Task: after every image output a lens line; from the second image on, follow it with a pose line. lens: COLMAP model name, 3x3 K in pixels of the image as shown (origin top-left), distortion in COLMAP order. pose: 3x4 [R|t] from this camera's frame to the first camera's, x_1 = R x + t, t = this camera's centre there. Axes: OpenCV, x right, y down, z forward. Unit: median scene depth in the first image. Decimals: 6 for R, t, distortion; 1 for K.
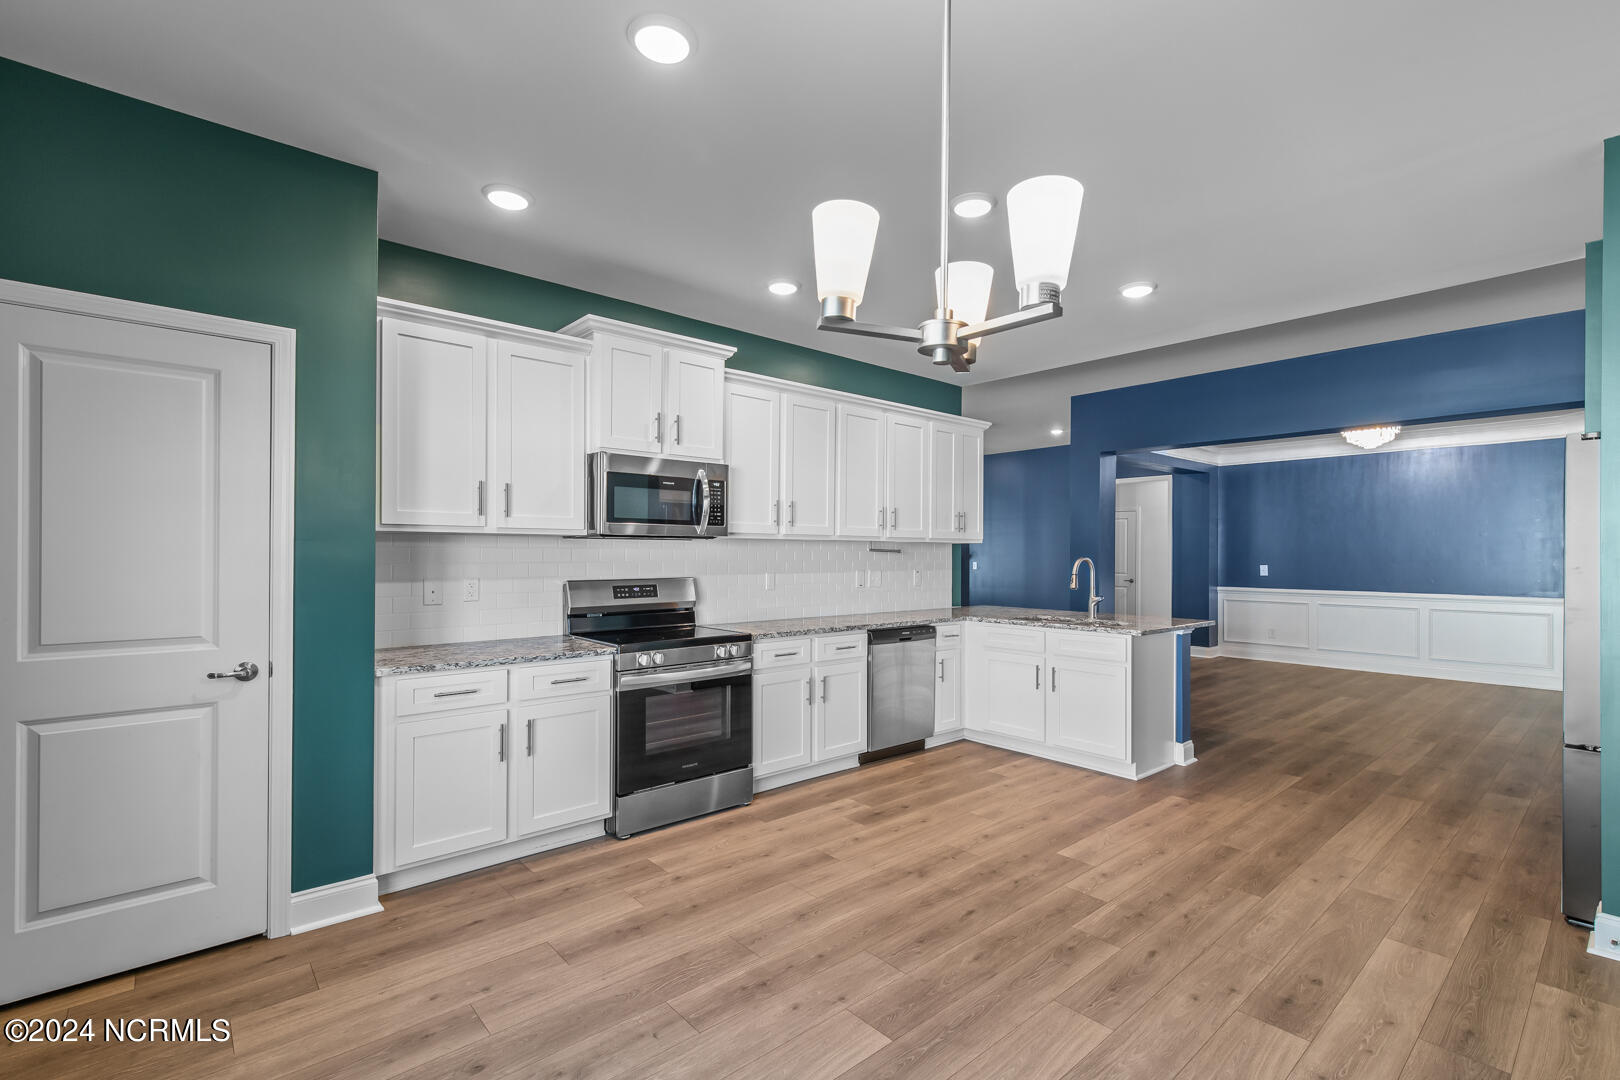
lens RADIAL K [[719.0, 0, 833.8], [0, 719.0, 545.8], [0, 0, 1]] dist [0.007283, -0.000741]
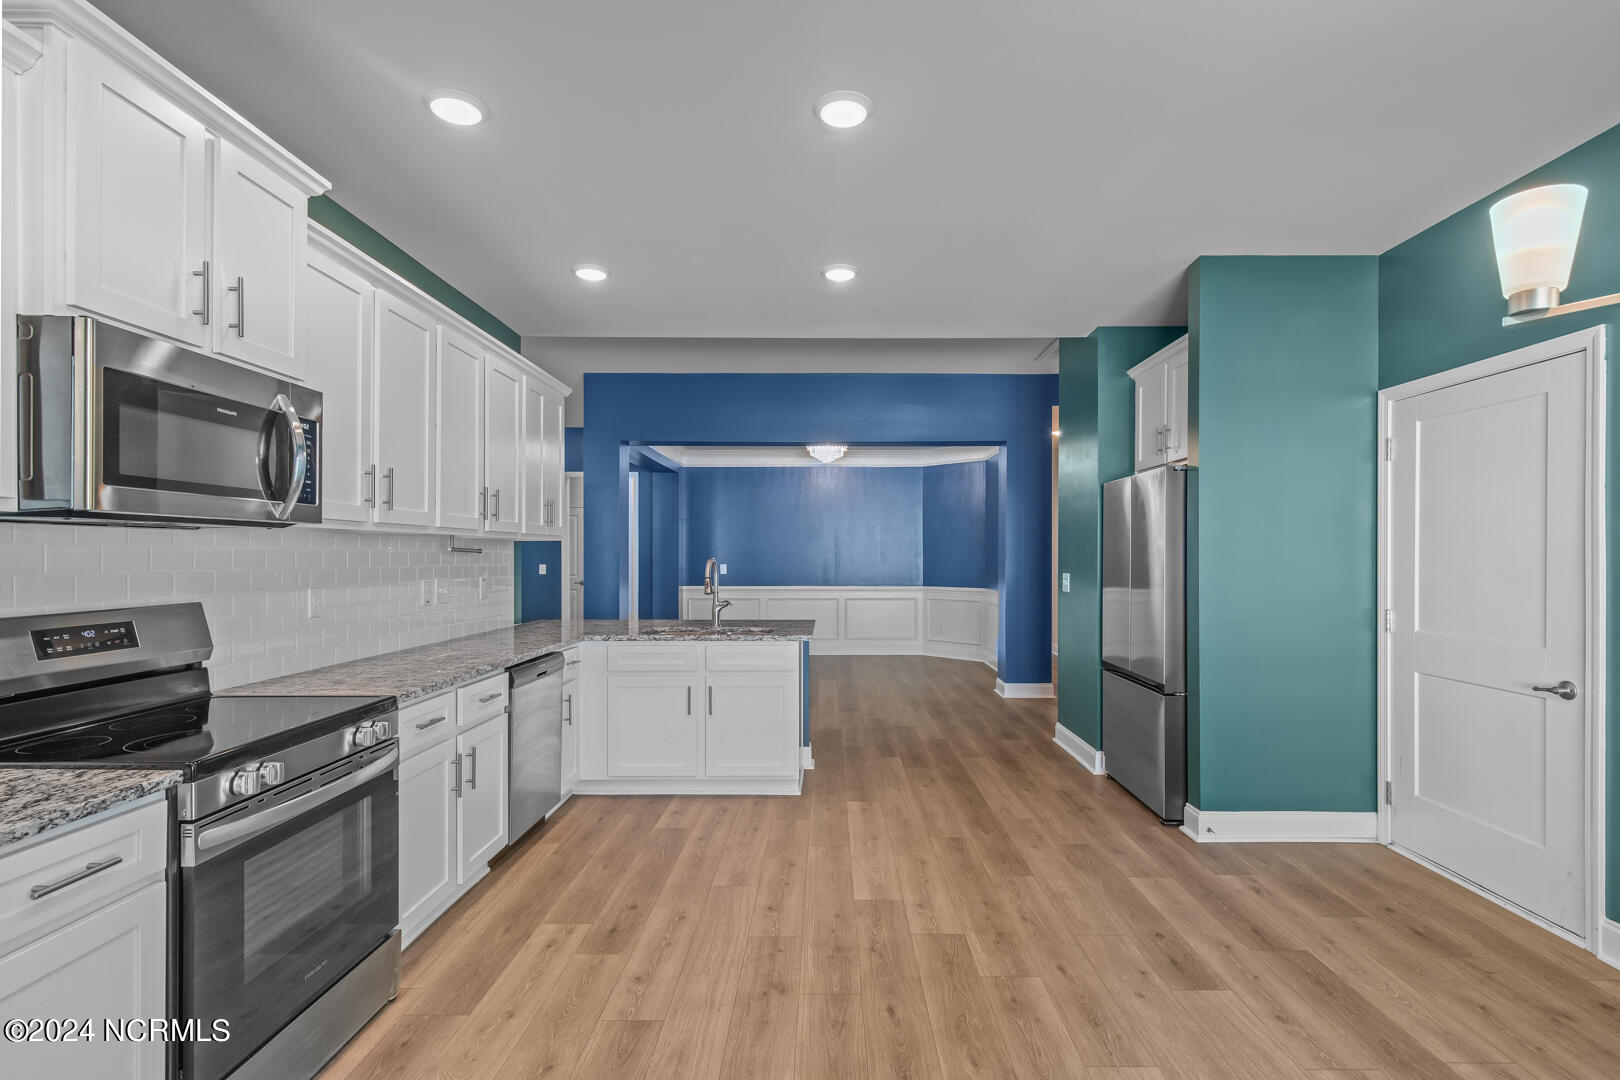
lens RADIAL K [[768.1, 0, 812.6], [0, 768.1, 549.7], [0, 0, 1]] dist [0.011065, -0.000531]
pose [[0.678658, 0.001882, 0.734452, -0.335346], [-0.006380, 0.999974, 0.003332, 0.002220], [-0.734426, -0.006947, 0.678653, 0.339304]]
